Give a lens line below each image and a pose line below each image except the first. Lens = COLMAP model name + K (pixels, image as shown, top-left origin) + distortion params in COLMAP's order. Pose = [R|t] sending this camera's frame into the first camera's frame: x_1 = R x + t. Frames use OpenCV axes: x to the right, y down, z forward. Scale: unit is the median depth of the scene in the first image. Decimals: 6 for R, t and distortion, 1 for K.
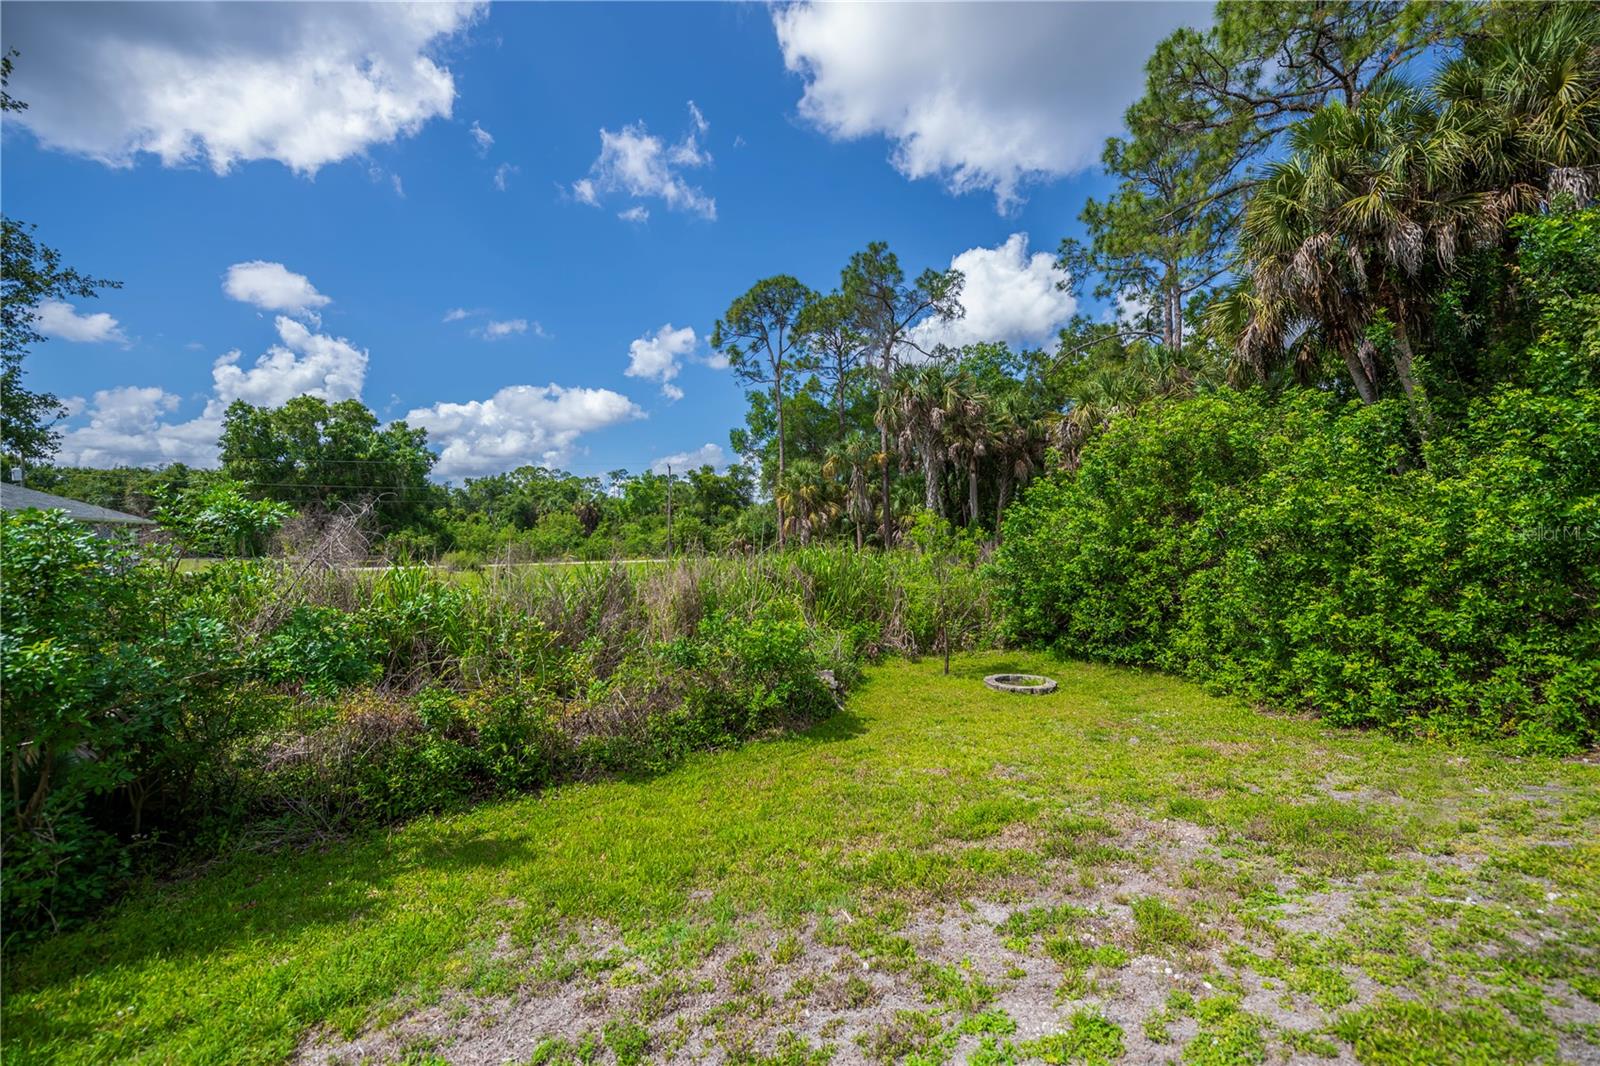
lens RADIAL K [[634.4, 0, 805.8], [0, 634.4, 526.7], [0, 0, 1]] dist [-0.020192, -0.000266]
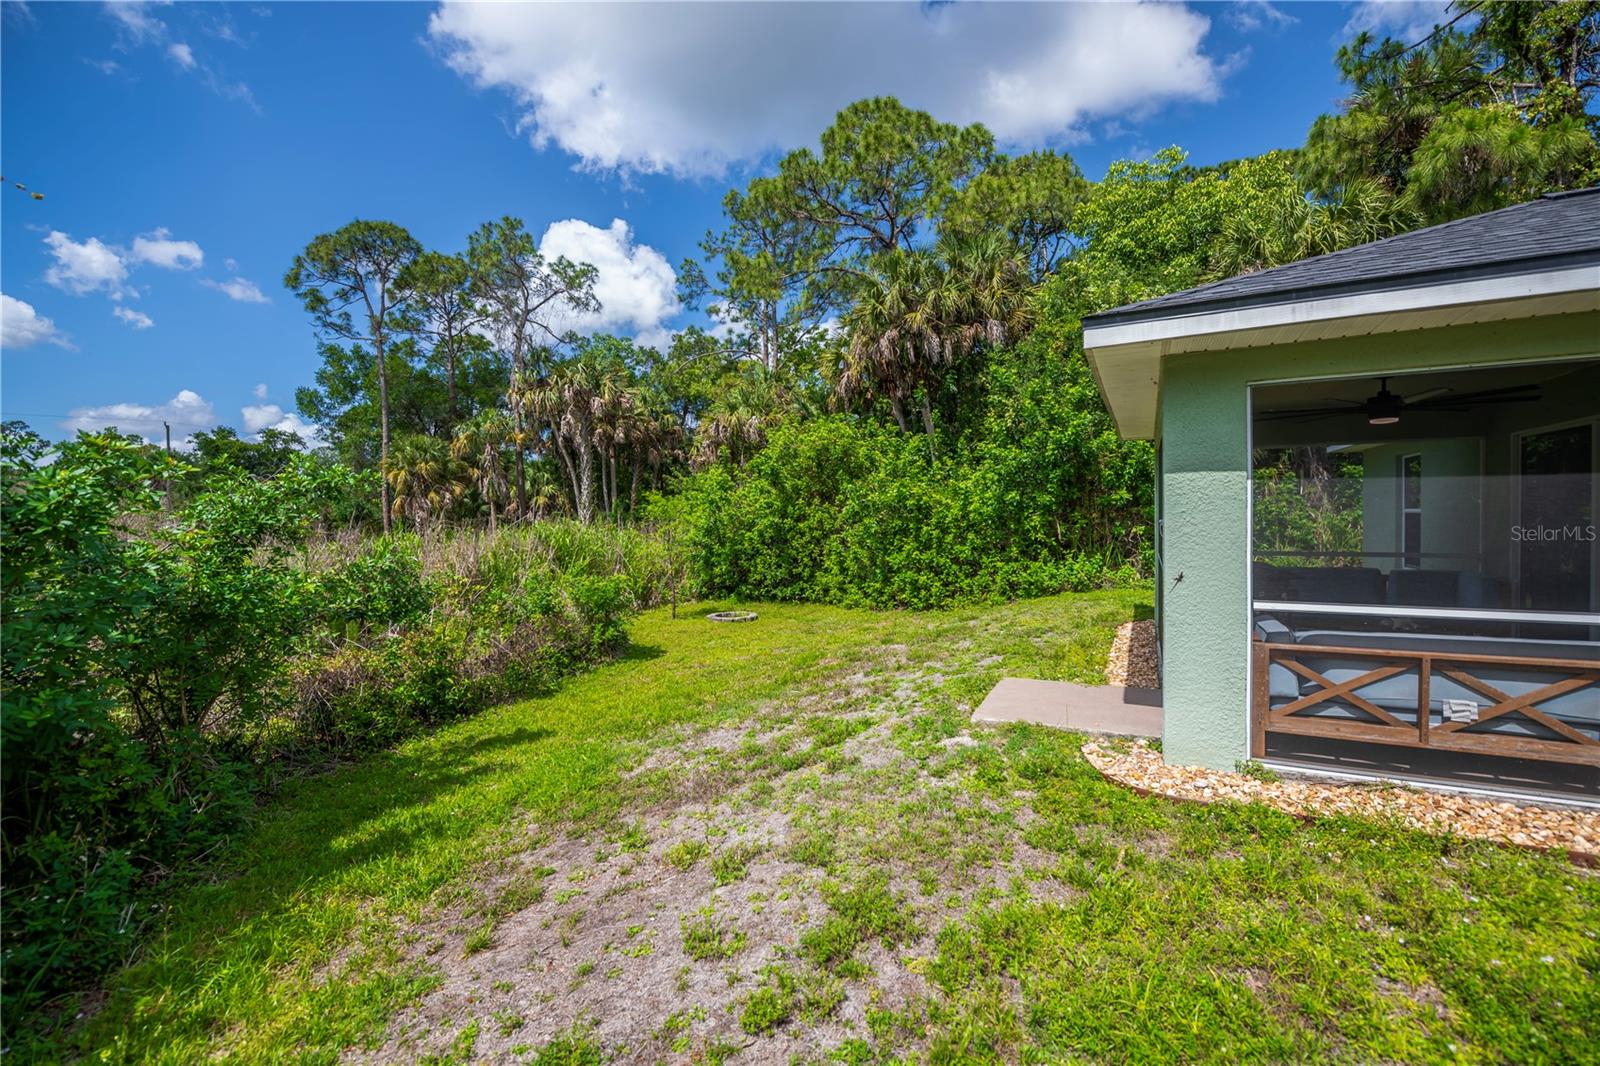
lens RADIAL K [[634.4, 0, 805.8], [0, 634.4, 526.7], [0, 0, 1]] dist [-0.020192, -0.000266]
pose [[0.796170, -0.012257, 0.604949, -0.316886], [-0.003957, 0.999668, 0.025462, 0.010520], [-0.605061, -0.022665, 0.795857, -0.175145]]
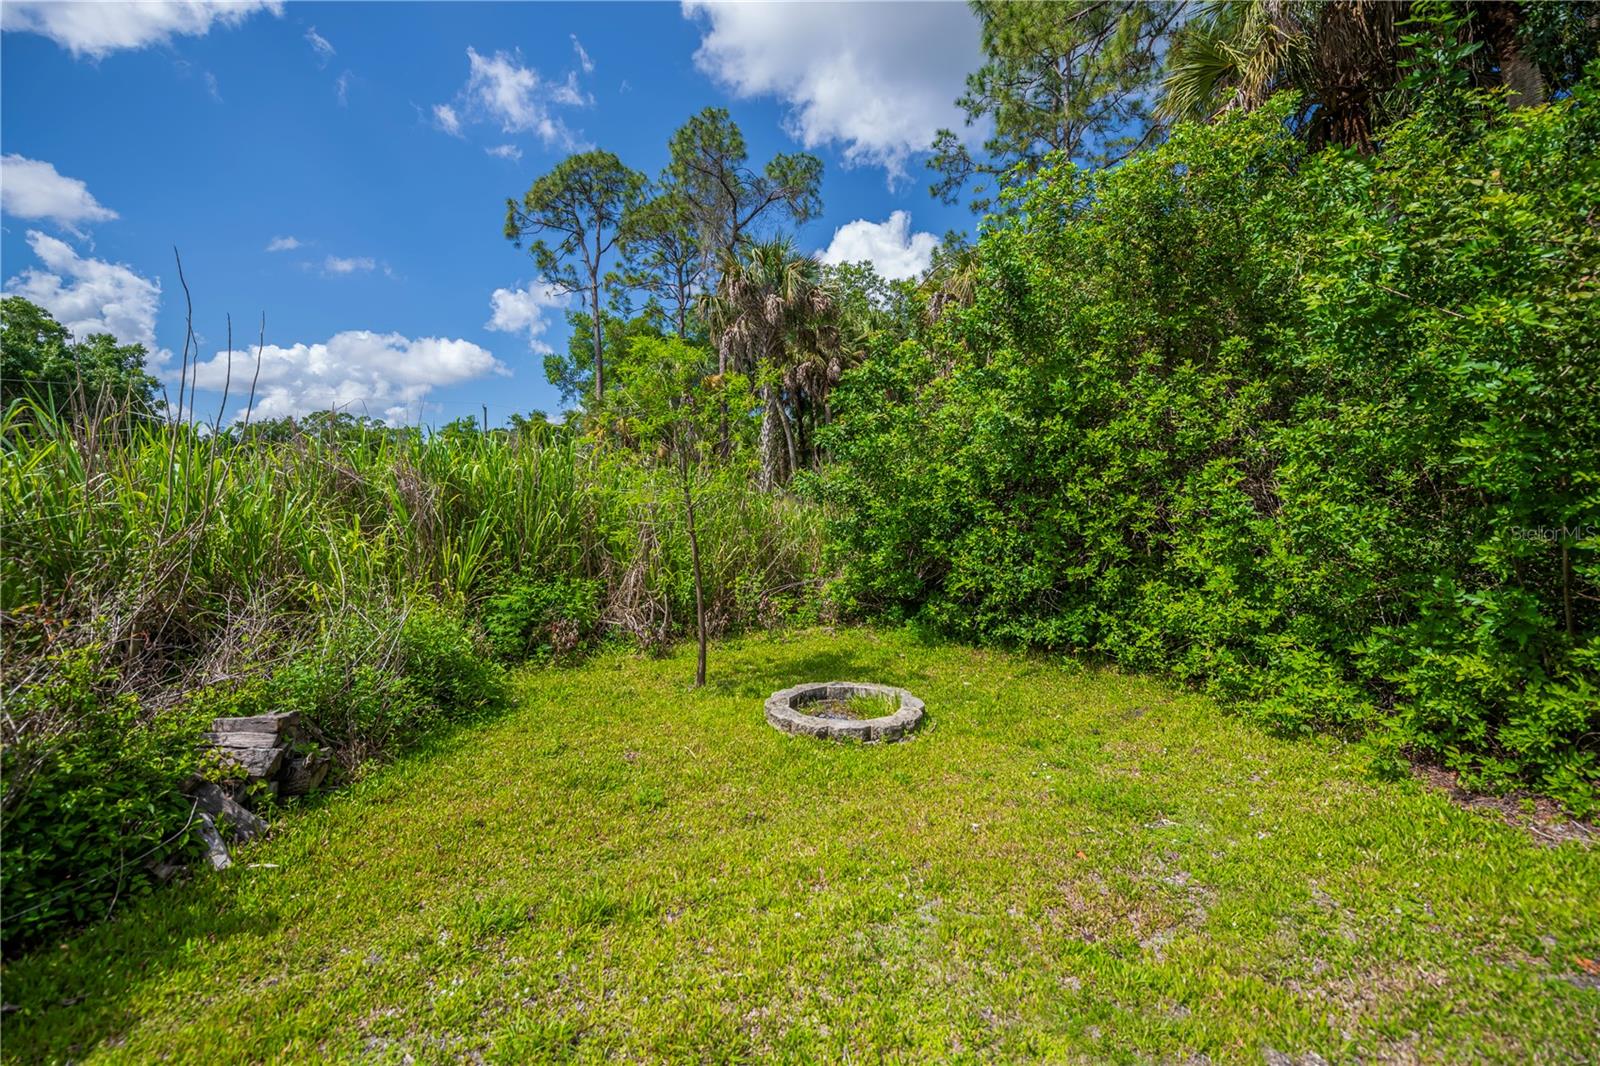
lens RADIAL K [[634.4, 0, 805.8], [0, 634.4, 526.7], [0, 0, 1]] dist [-0.020192, -0.000266]
pose [[0.980563, 0.003930, 0.196167, 0.189370], [-0.013529, 0.998774, 0.047619, 0.084712], [-0.195739, -0.049347, 0.979414, 0.487170]]
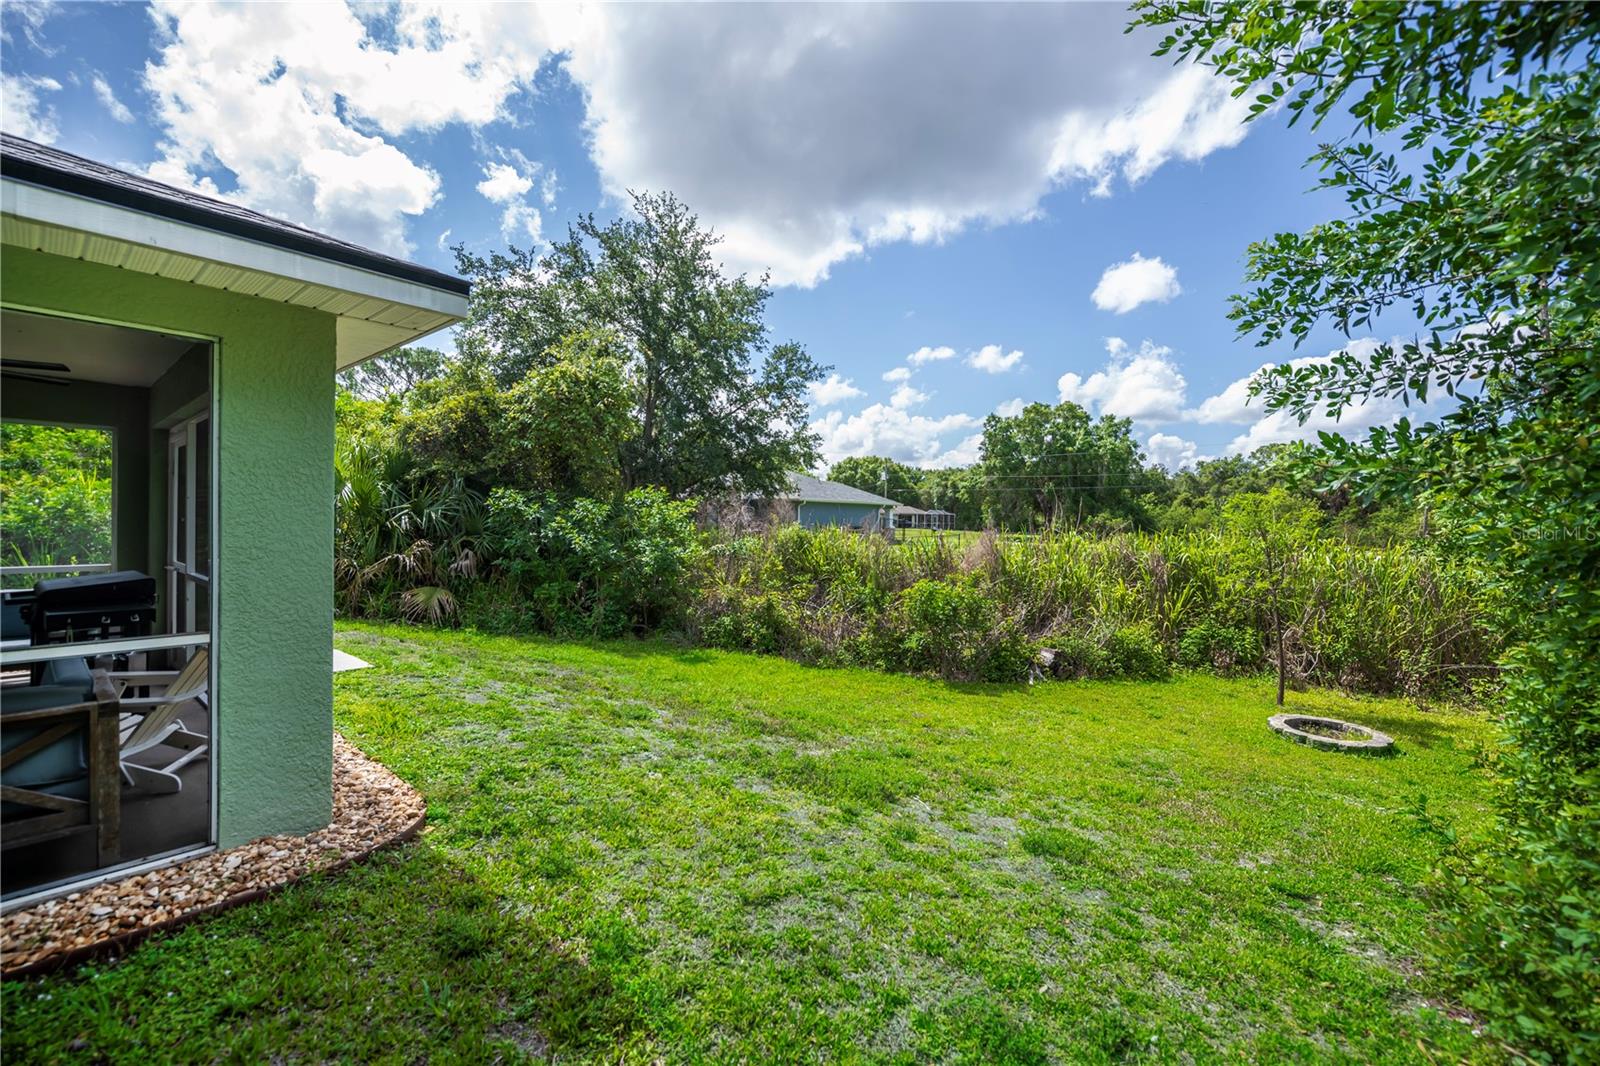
lens RADIAL K [[634.4, 0, 805.8], [0, 634.4, 526.7], [0, 0, 1]] dist [-0.020192, -0.000266]
pose [[0.445766, 0.032610, -0.894556, 0.548279], [-0.013345, 0.999467, 0.029785, 0.011517], [0.895050, -0.001340, 0.445963, 0.178853]]
